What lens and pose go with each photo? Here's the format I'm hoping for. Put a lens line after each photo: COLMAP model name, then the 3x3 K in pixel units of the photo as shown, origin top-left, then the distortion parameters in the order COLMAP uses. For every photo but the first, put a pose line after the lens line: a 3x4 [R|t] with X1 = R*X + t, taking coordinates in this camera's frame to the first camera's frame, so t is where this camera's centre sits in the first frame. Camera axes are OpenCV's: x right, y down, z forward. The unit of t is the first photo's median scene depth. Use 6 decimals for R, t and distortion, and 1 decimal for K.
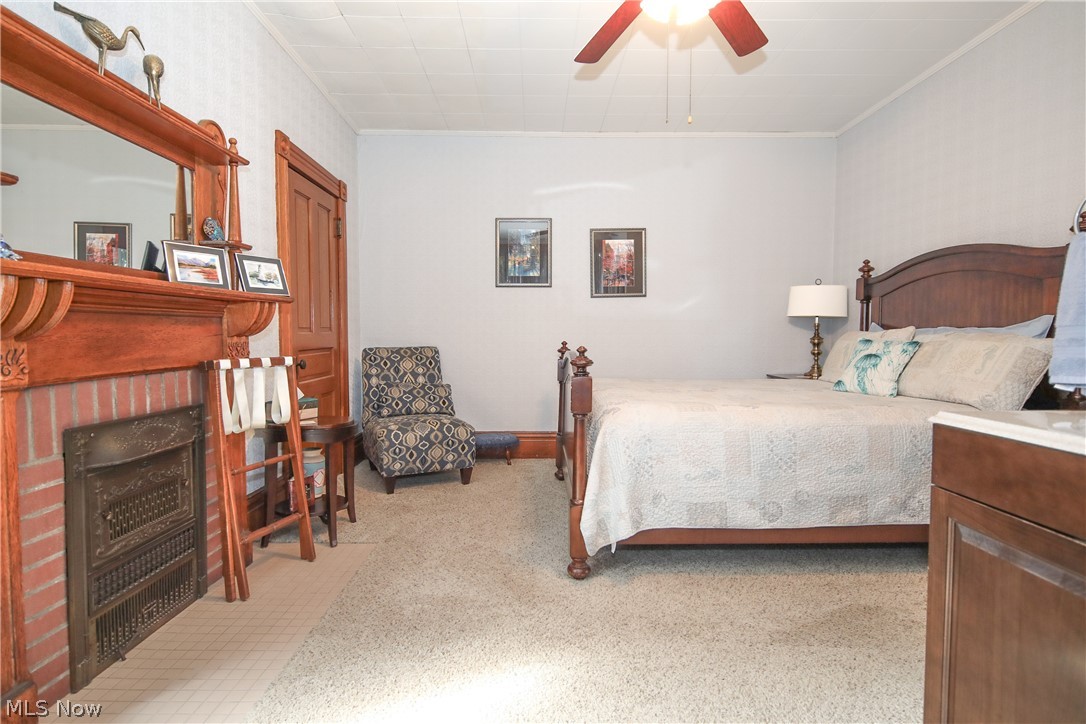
lens RADIAL K [[548.4, 0, 546.1], [0, 548.4, 355.4], [0, 0, 1]] dist [0.002378, -0.003421]
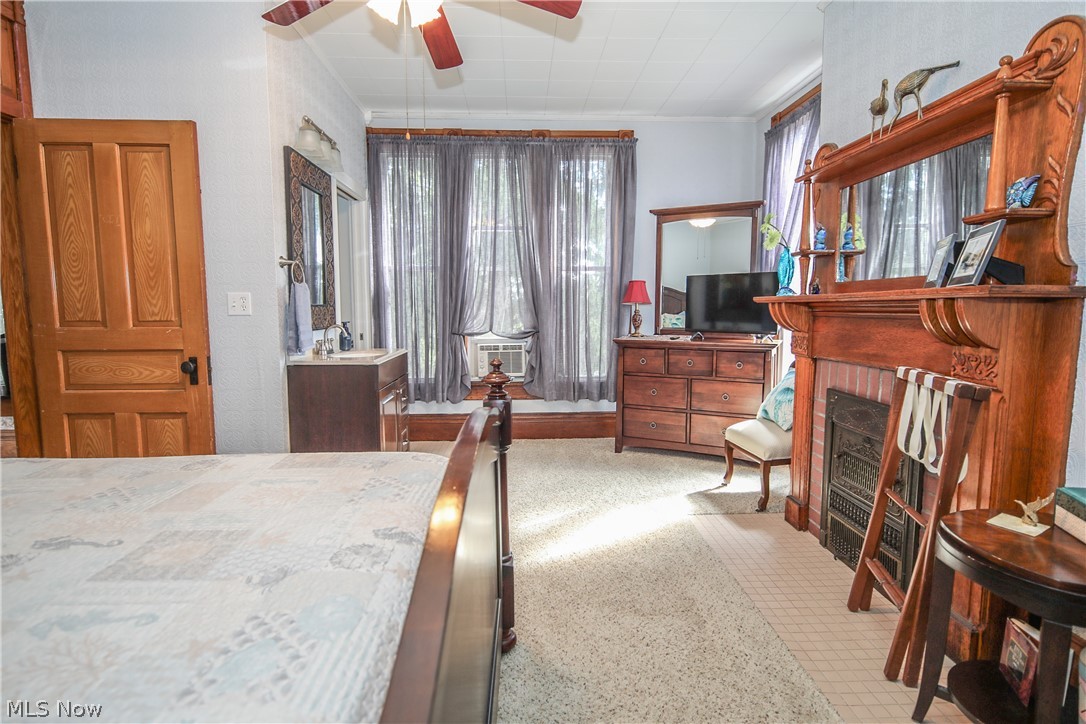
lens RADIAL K [[548.4, 0, 543.2], [0, 548.4, 361.1], [0, 0, 1]] dist [0.002378, -0.003421]
pose [[-0.999767, -0.006363, -0.020623, 0.026815], [-0.009202, 0.990018, 0.140637, -0.152027], [0.019523, 0.140794, -0.989846, 2.315154]]
